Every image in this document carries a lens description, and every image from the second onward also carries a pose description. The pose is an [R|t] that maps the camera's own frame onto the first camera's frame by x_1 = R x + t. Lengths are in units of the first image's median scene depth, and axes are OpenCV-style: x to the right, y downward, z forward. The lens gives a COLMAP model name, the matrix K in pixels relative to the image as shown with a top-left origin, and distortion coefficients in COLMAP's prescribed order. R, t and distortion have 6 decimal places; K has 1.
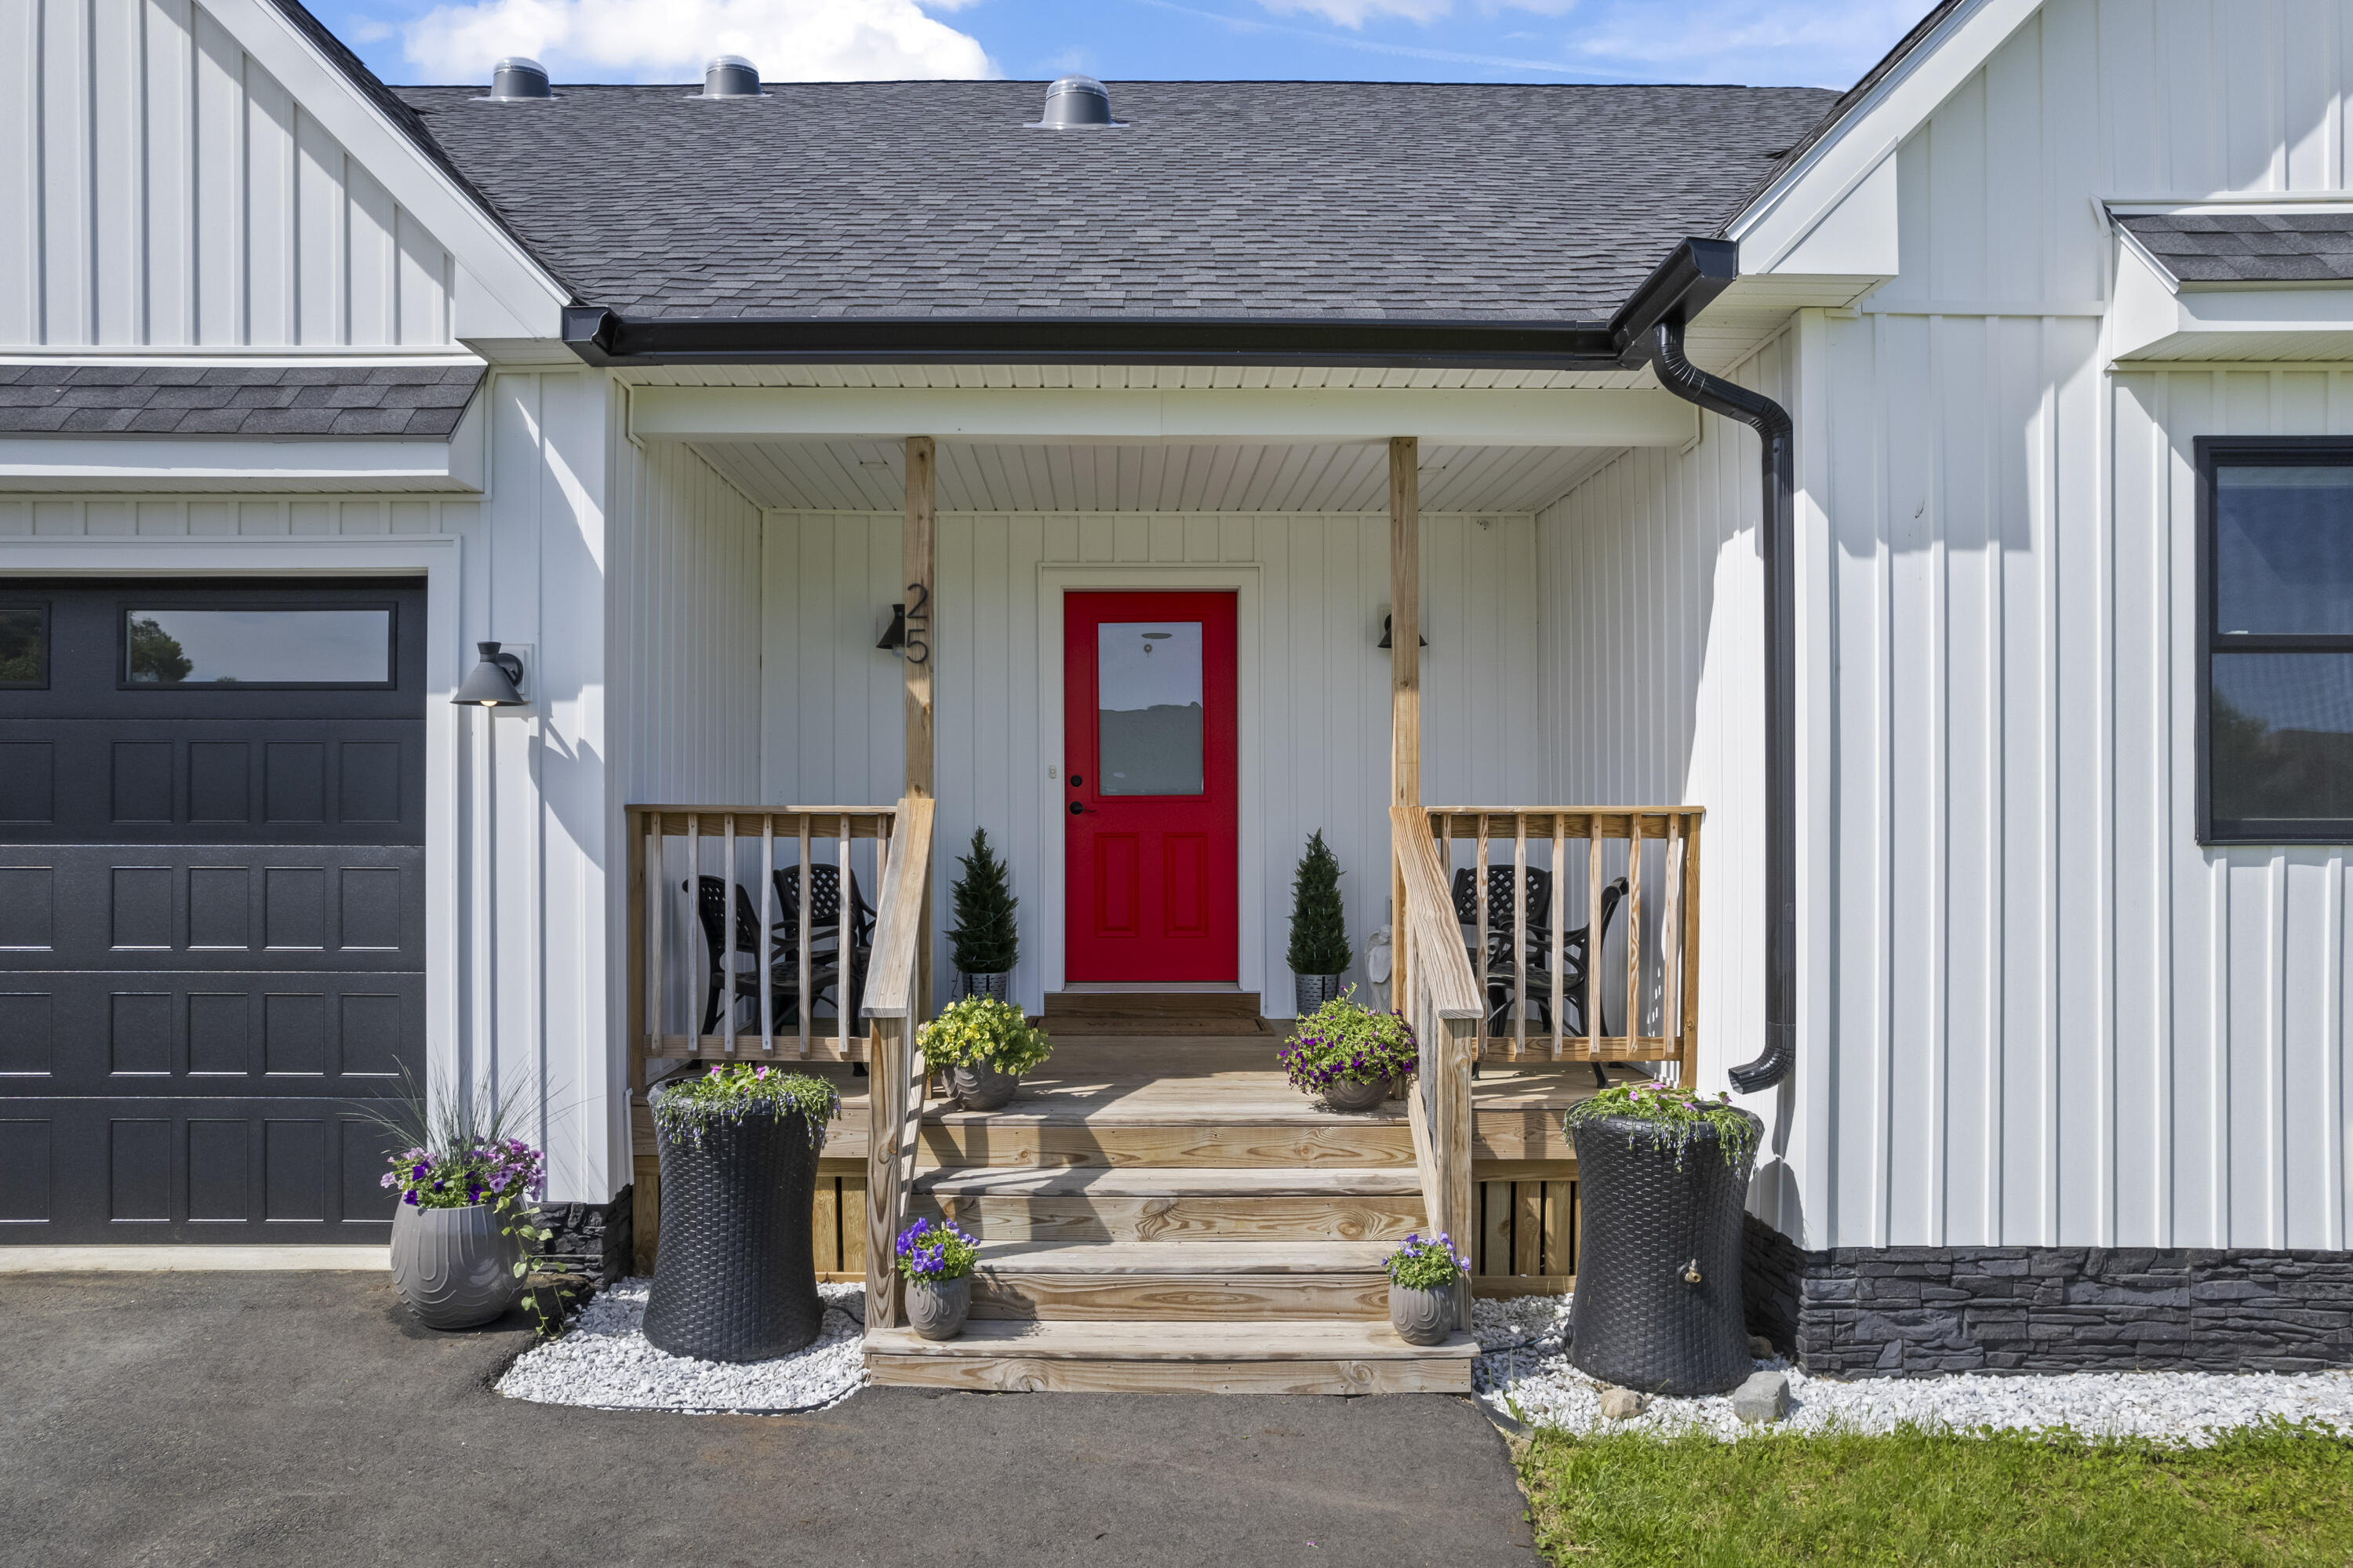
lens RADIAL K [[1480.3, 0, 1132.7], [0, 1480.3, 800.6], [0, 0, 1]] dist [-0.022438, -0.000171]
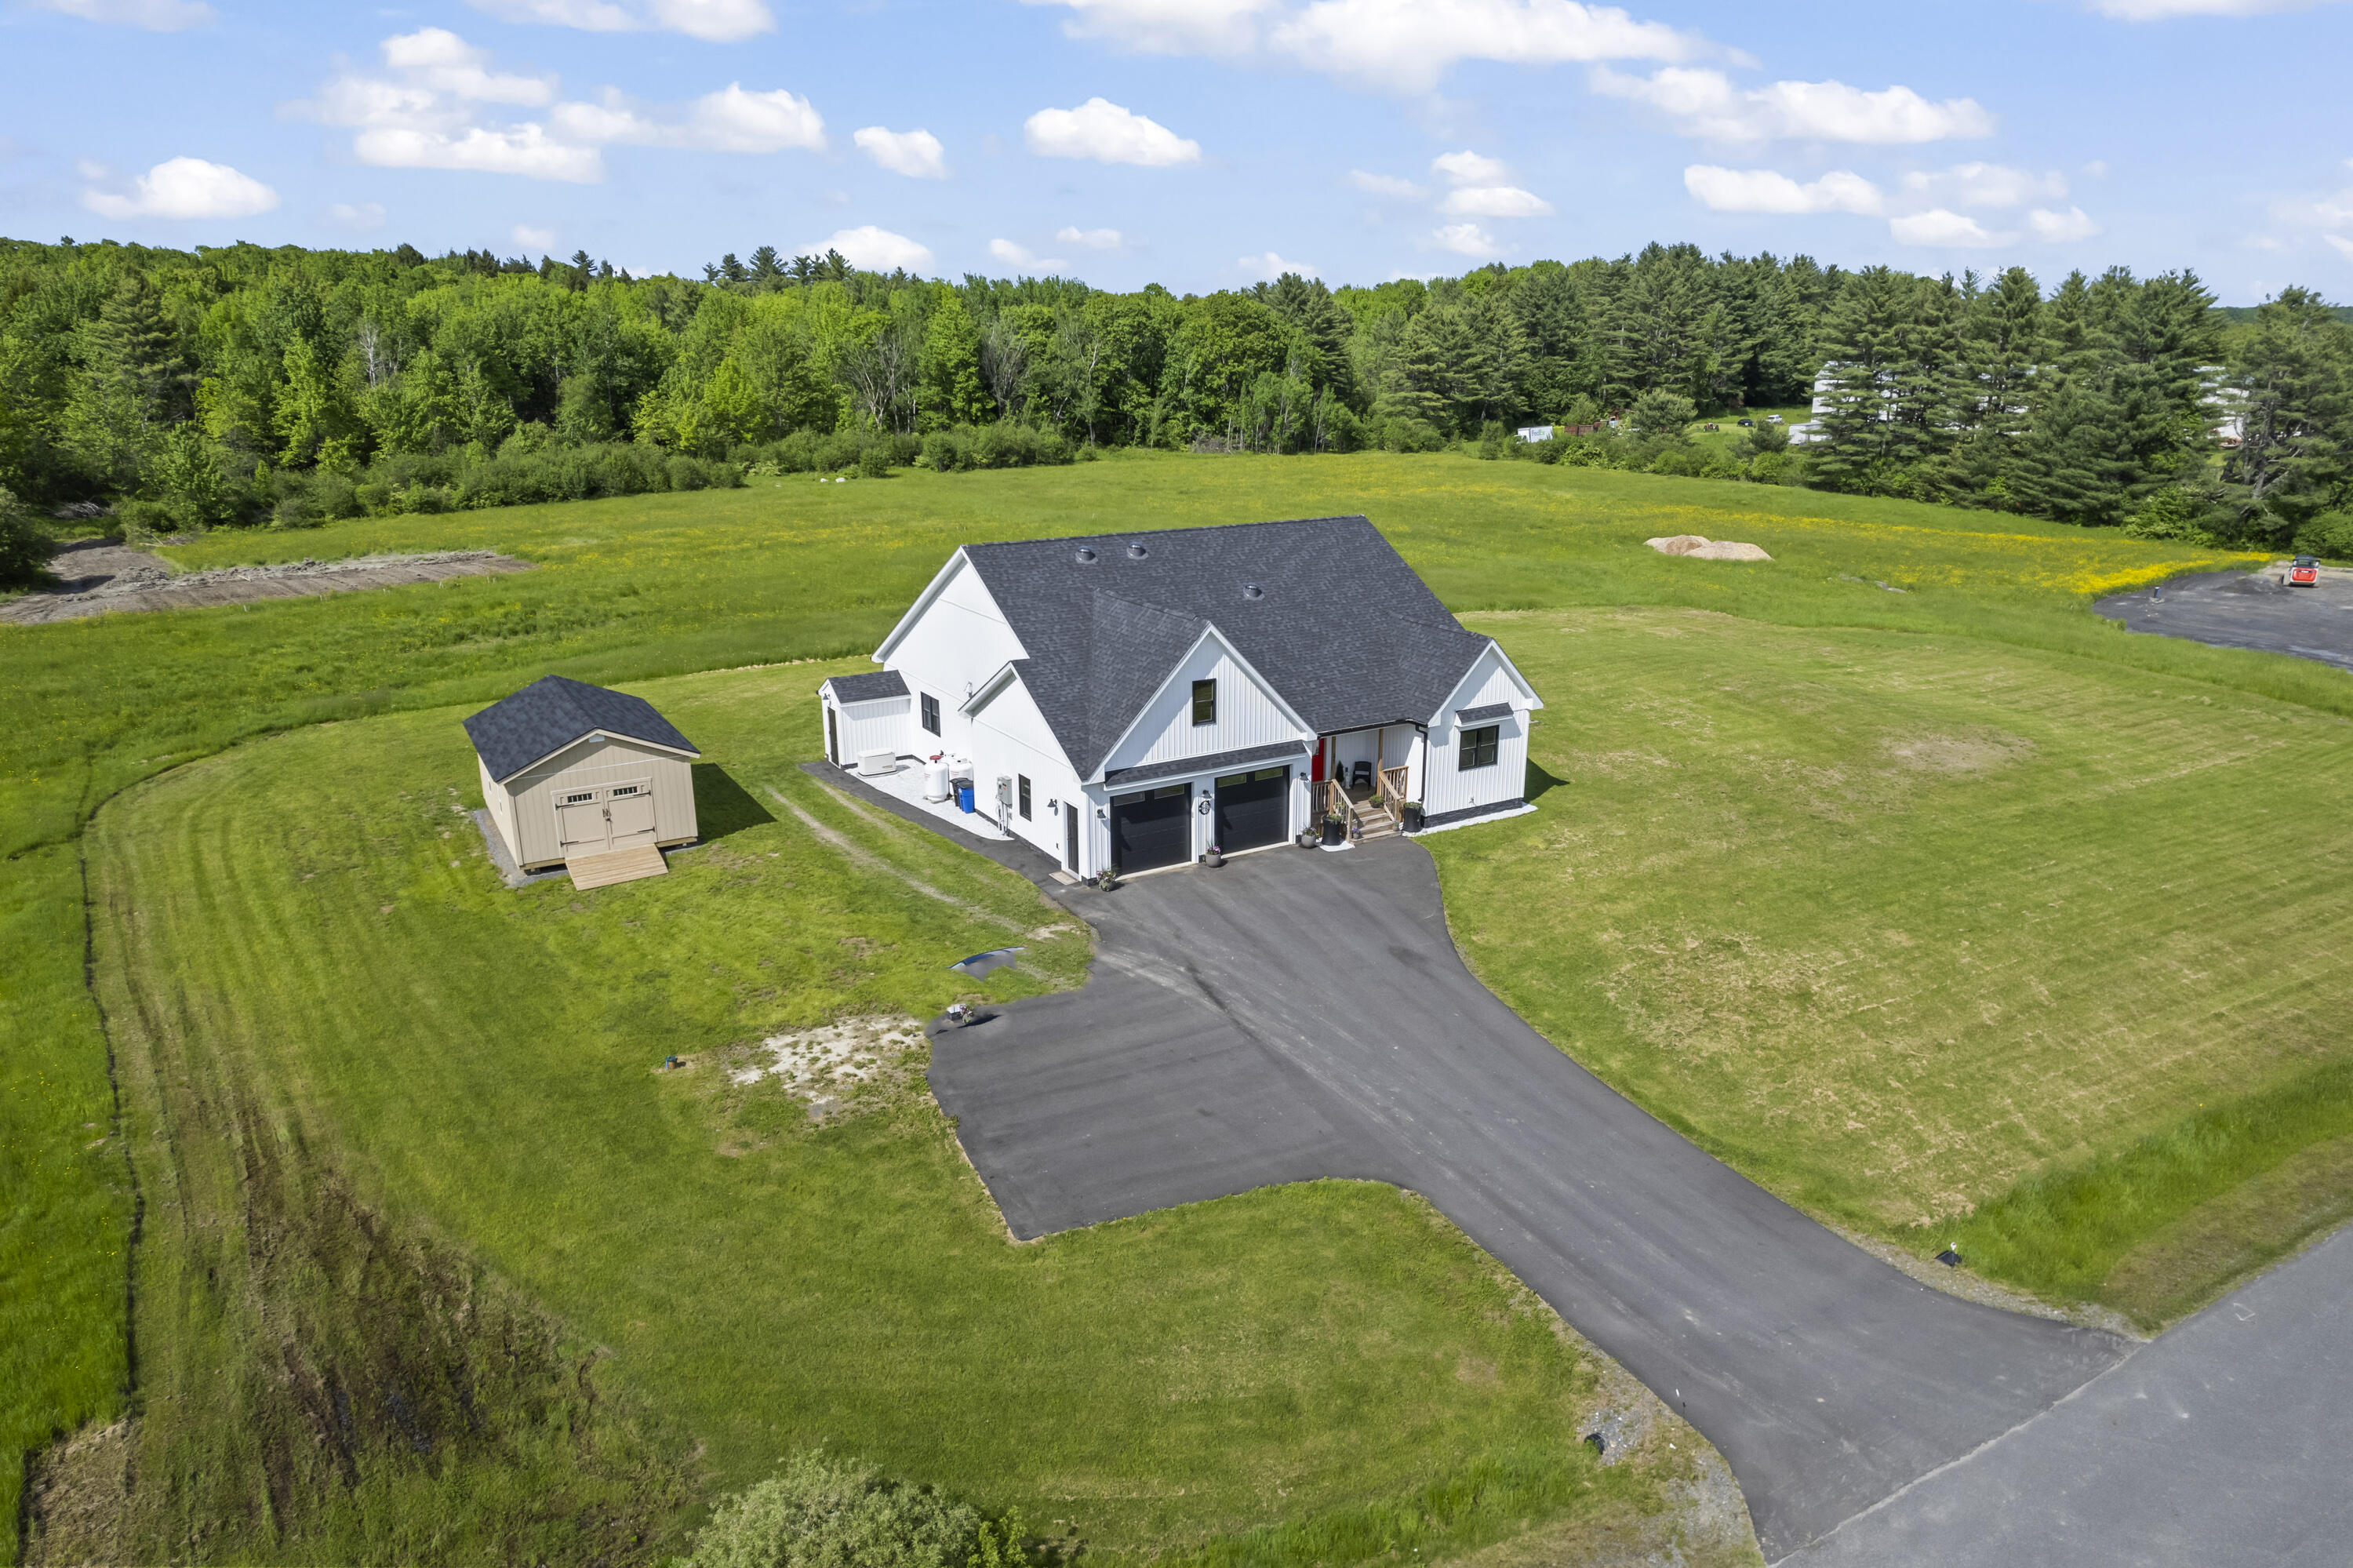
lens RADIAL K [[1515.1, 0, 1176.5], [0, 1515.1, 784.0], [0, 0, 1]] dist [-0.074023, 0.064793]
pose [[0.859180, -0.147895, 0.489834, -5.466179], [-0.003494, 0.955599, 0.294650, -2.667419], [-0.511662, -0.254869, 0.820514, -5.927898]]
